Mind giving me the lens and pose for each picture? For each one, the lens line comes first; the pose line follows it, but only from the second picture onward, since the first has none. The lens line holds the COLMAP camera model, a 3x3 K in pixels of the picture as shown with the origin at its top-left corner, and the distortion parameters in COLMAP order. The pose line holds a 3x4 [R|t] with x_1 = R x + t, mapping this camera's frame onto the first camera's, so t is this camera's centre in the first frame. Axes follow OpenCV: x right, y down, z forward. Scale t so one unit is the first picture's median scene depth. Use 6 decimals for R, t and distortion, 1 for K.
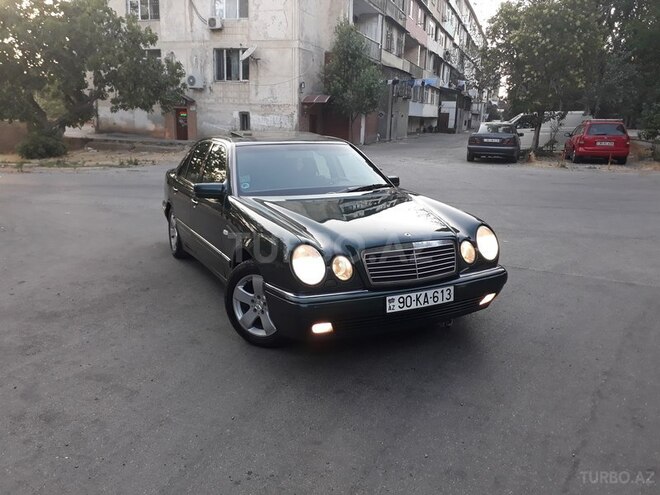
lens RADIAL K [[520.6, 0, 330.0], [0, 520.6, 247.5], [0, 0, 1]] dist [0.036224, -0.056102]
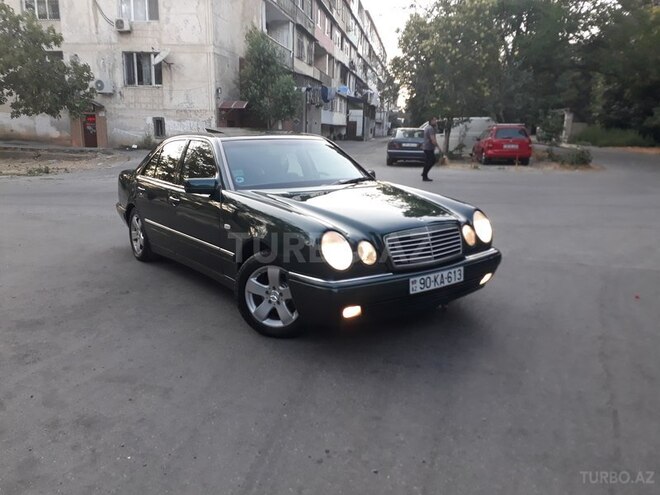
lens RADIAL K [[513.0, 0, 328.2], [0, 513.0, 257.2], [0, 0, 1]] dist [0.039307, -0.044469]
pose [[0.985467, -0.043758, 0.164136, -0.032001], [0.042789, 0.999040, 0.009441, 0.005149], [-0.164391, -0.002281, 0.986393, 0.002167]]
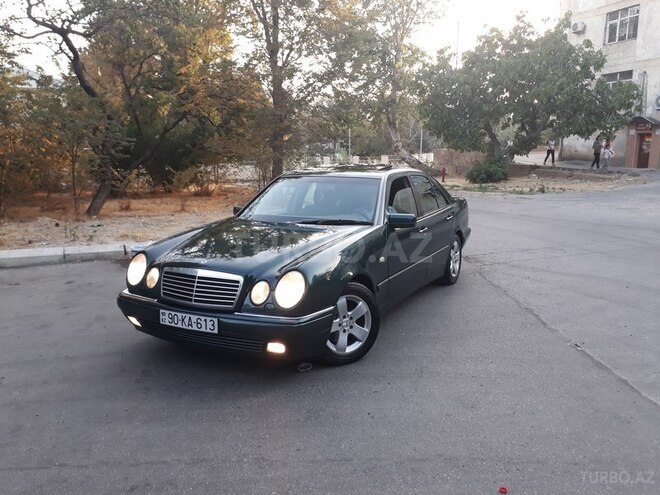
lens RADIAL K [[516.8, 0, 328.1], [0, 516.8, 262.6], [0, 0, 1]] dist [-0.014945, -0.005742]
pose [[0.594049, 0.152875, -0.789769, 0.180682], [-0.165966, 0.983945, 0.065625, -0.021705], [0.787122, 0.092090, 0.609884, 0.084587]]
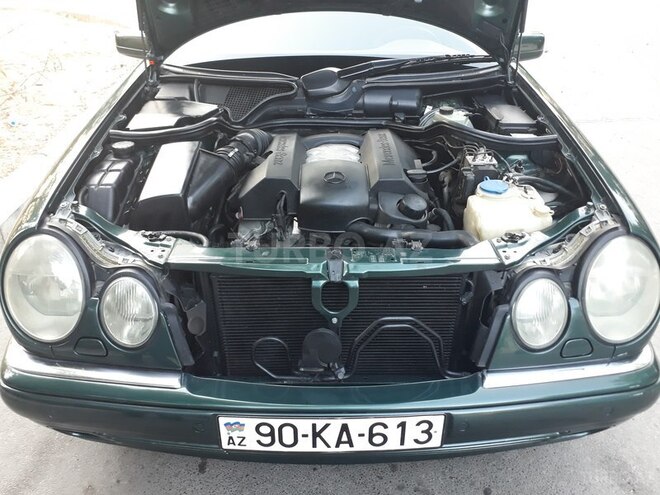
lens RADIAL K [[520.6, 0, 330.0], [0, 520.6, 247.5], [0, 0, 1]] dist [0.036224, -0.056102]
pose [[0.900698, 0.230517, -0.368247, 0.042423], [-0.104493, 0.937687, 0.331397, -0.022150], [0.421693, -0.260009, 0.868660, 0.108049]]
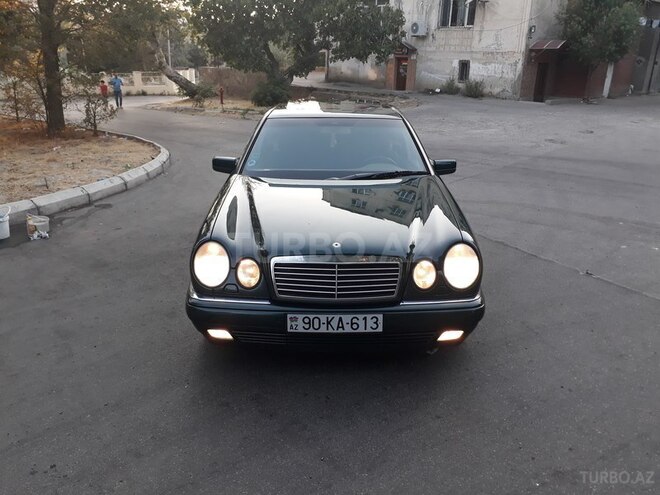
lens RADIAL K [[520.6, 0, 330.0], [0, 520.6, 247.5], [0, 0, 1]] dist [0.036224, -0.056102]
pose [[0.900271, 0.143297, -0.411069, 0.076141], [-0.103326, 0.987625, 0.117989, -0.018827], [0.422889, -0.063748, 0.903936, 0.034818]]
